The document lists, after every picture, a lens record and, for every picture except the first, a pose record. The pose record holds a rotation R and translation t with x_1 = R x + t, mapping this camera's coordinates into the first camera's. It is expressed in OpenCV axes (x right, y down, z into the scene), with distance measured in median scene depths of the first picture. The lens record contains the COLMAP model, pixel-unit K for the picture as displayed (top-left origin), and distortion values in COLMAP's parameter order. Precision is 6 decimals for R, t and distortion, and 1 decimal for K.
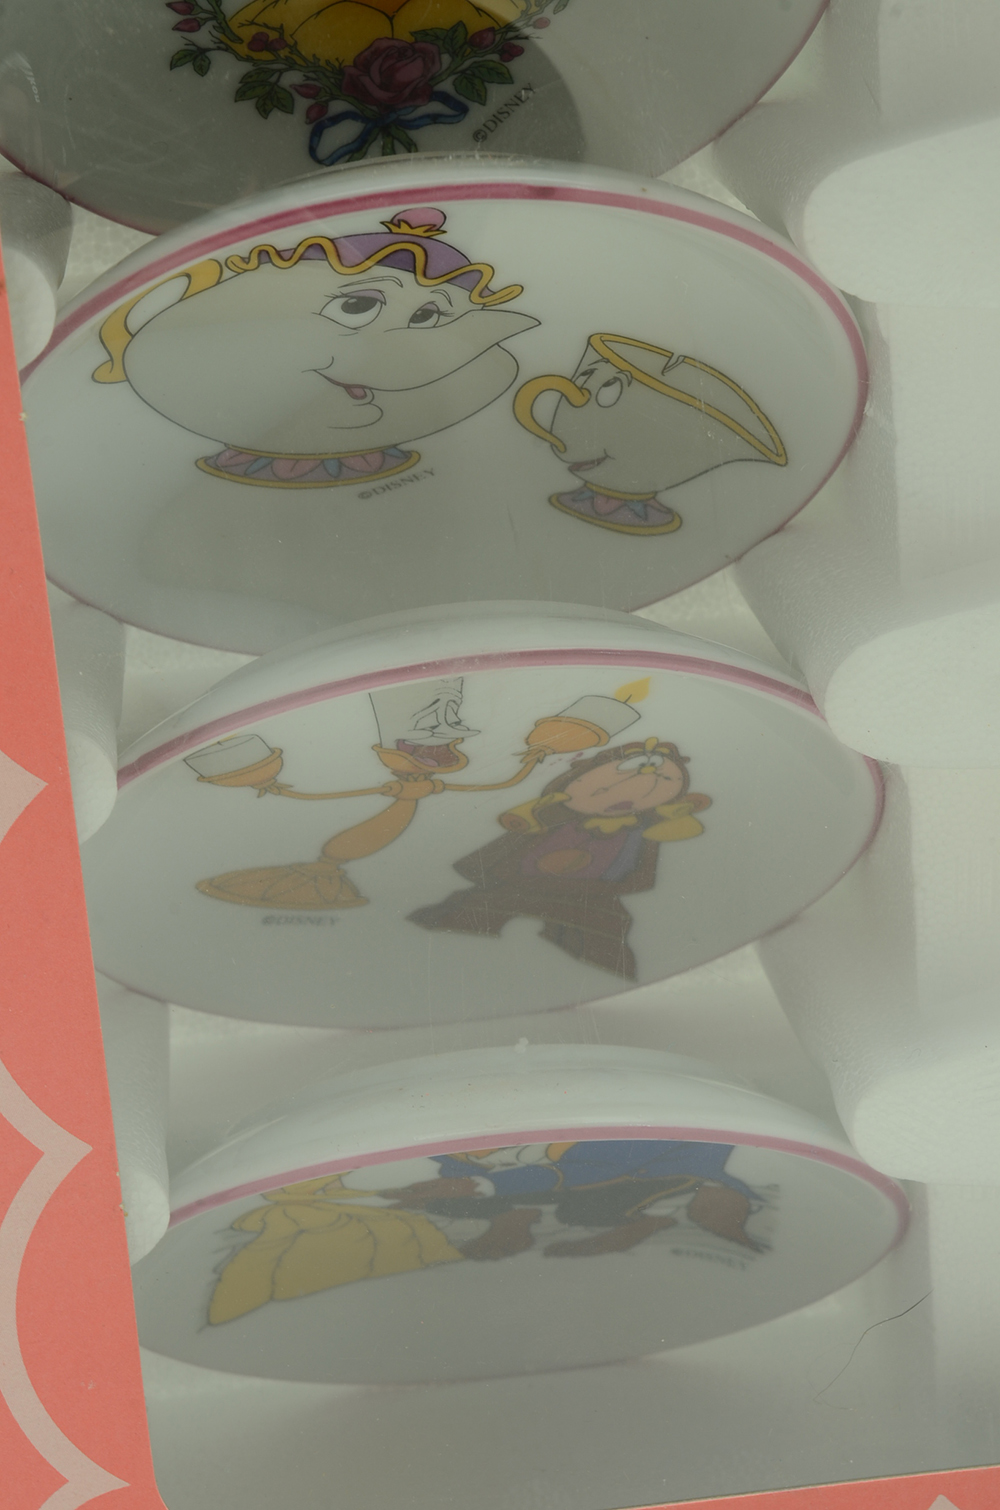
lens RADIAL K [[3527.0, 0, 497.6], [0, 3527.0, 747.1], [0, 0, 1]] dist [0.077239, 0.000000]
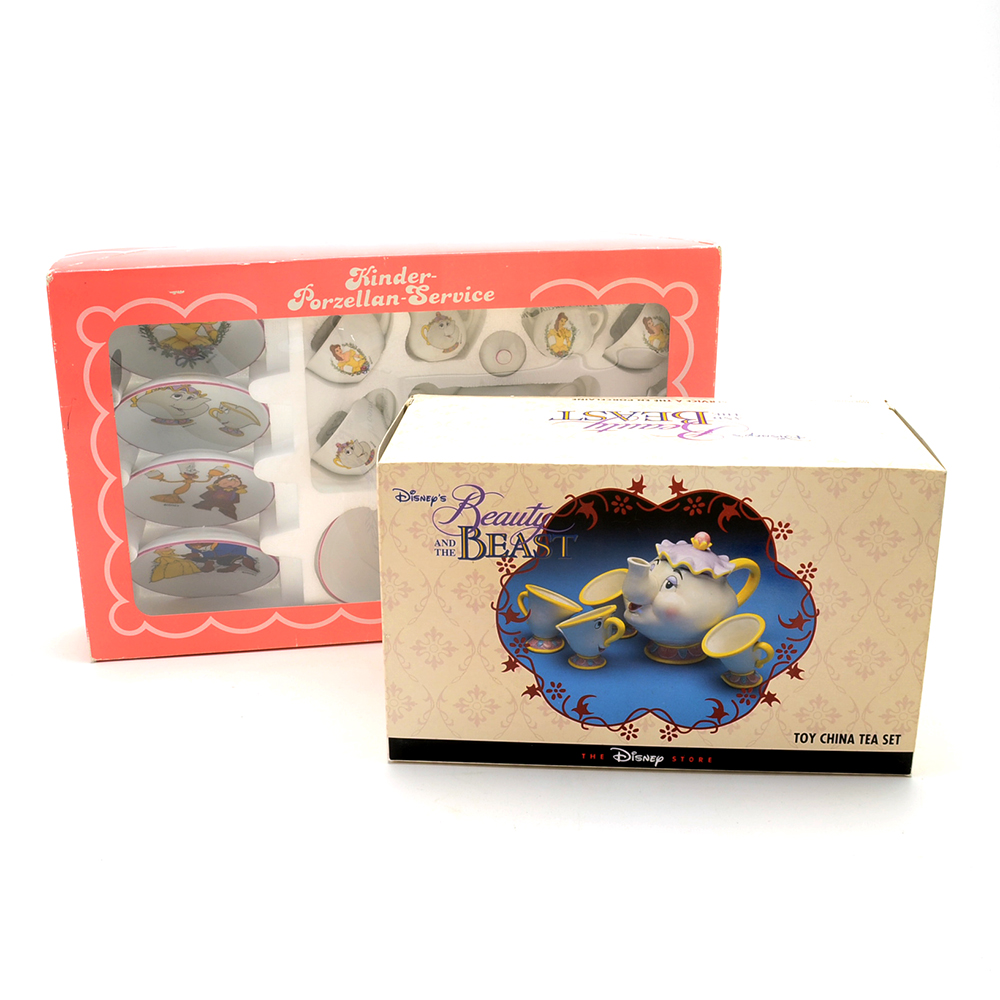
lens RADIAL K [[1345.0, 0, 495.3], [0, 1345.0, 500.0], [0, 0, 1]] dist [-0.114005, 0.000000]
pose [[0.995234, 0.046509, 0.085713, 0.272722], [-0.048410, 0.998623, 0.020235, -0.024129], [-0.084654, -0.024288, 0.996114, -1.106565]]
